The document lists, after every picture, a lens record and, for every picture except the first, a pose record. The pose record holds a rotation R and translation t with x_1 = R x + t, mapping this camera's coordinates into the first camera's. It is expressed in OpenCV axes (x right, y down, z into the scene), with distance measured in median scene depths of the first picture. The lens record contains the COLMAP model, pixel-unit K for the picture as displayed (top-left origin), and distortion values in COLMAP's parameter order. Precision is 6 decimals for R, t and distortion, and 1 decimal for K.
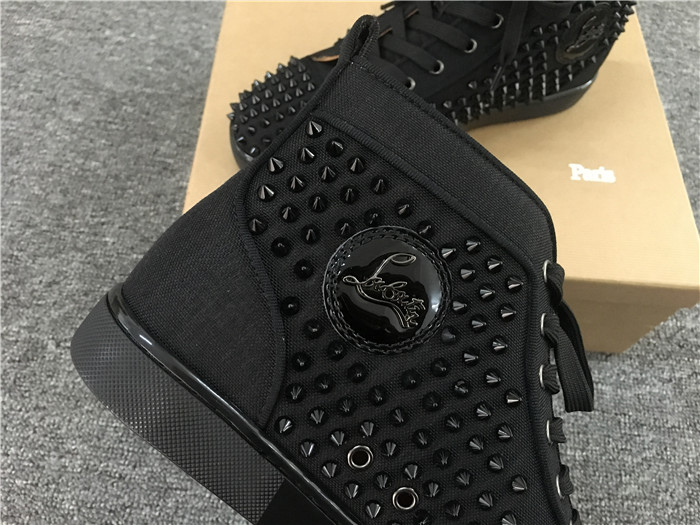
lens RADIAL K [[590.9, 0, 350.0], [0, 590.9, 262.5], [0, 0, 1]] dist [0.070214, -0.110493]
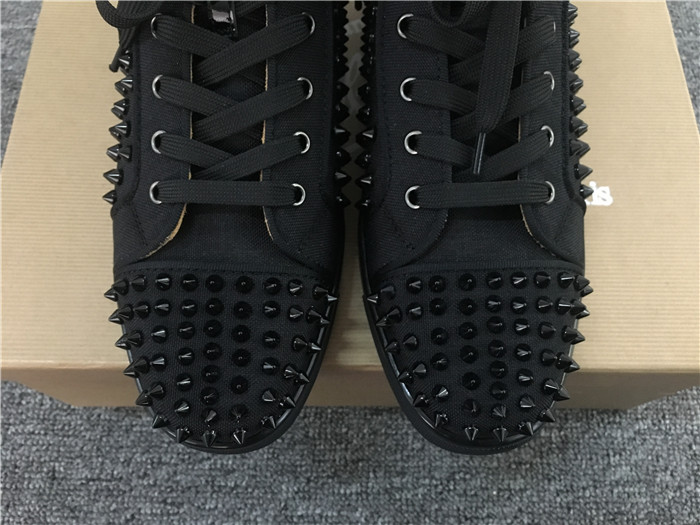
lens RADIAL K [[586.9, 0, 350.0], [0, 586.9, 262.5], [0, 0, 1]] dist [0.071933, -0.110599]
pose [[0.994856, -0.099030, -0.021321, 0.145210], [0.100976, 0.986268, 0.130688, -0.043163], [0.008086, -0.132168, 0.991194, 0.229439]]
